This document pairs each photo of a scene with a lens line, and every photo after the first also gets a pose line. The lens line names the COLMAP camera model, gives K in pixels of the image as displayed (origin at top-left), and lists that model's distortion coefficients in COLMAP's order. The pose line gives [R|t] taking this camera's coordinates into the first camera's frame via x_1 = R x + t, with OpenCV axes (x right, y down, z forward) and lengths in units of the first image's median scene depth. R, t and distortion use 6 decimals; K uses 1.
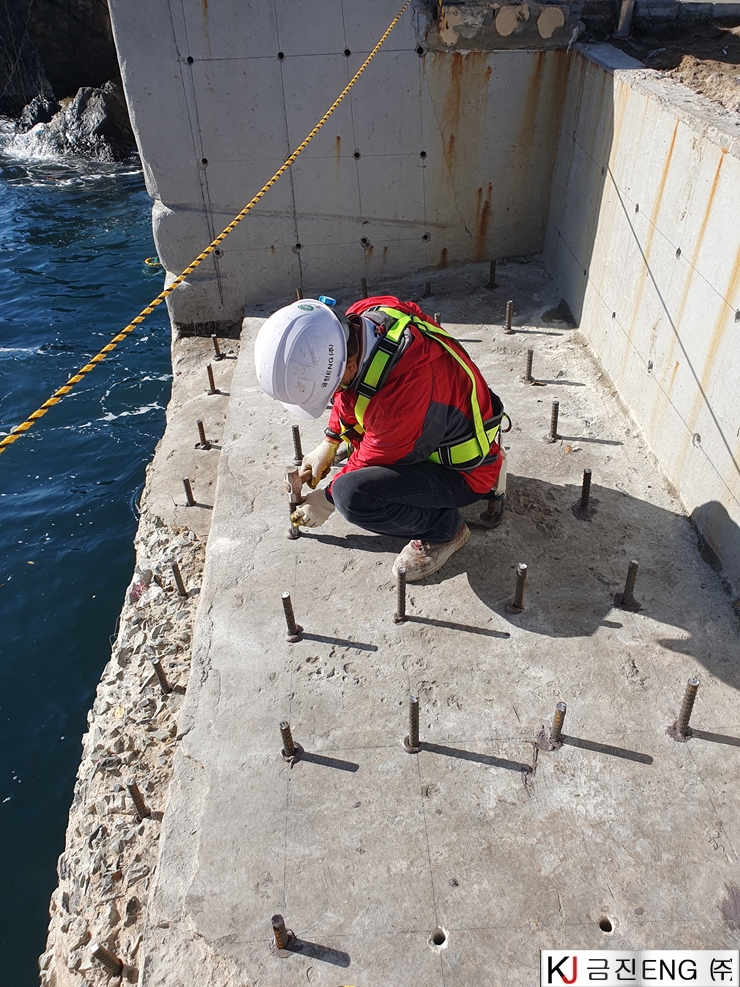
lens RADIAL K [[771.5, 0, 385.9], [0, 771.5, 494.0], [0, 0, 1]] dist [0.013124, 0.011126]
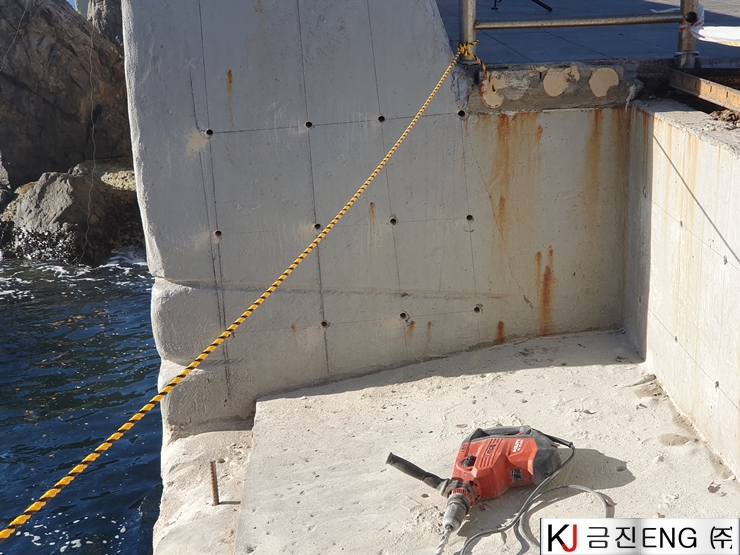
lens RADIAL K [[1090.2, 0, 370.0], [0, 1090.2, 277.5], [0, 0, 1]] dist [0.081801, -0.062716]
pose [[0.998862, -0.031974, -0.035391, -0.022674], [0.016637, 0.928985, -0.369743, 0.073587], [0.044700, 0.368733, 0.928460, -0.115766]]
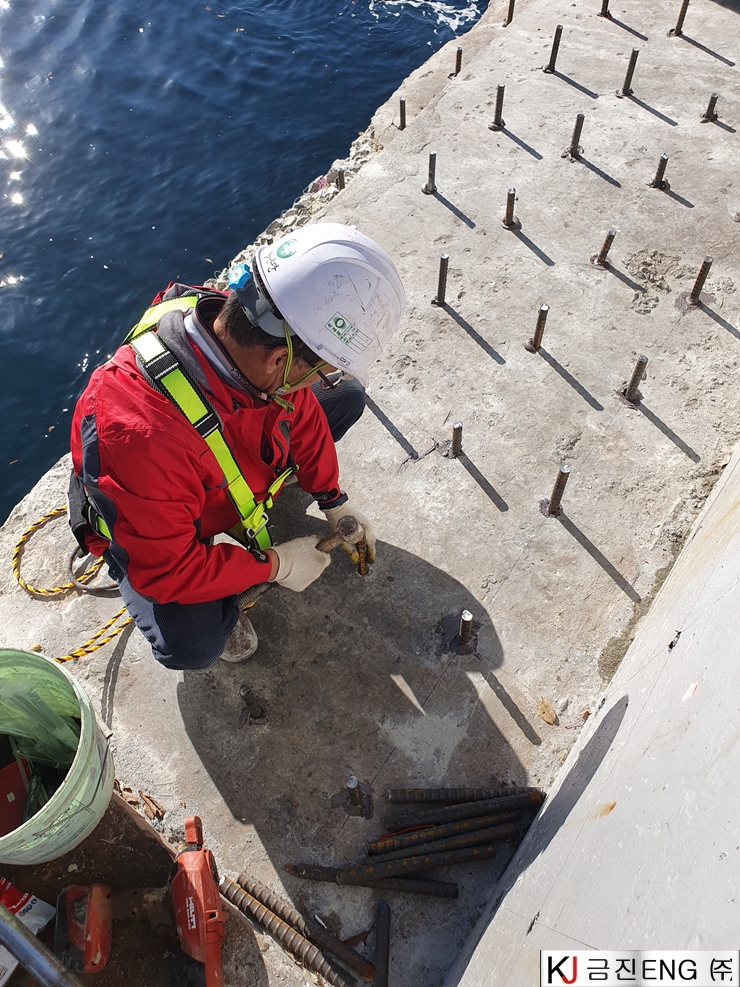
lens RADIAL K [[772.5, 0, 368.9], [0, 772.5, 476.0], [0, 0, 1]] dist [0.008962, 0.012040]
pose [[0.771679, 0.550127, -0.319174, 0.258525], [-0.383809, 0.802955, 0.456019, -0.059041], [0.507150, -0.229399, 0.830768, 0.003339]]
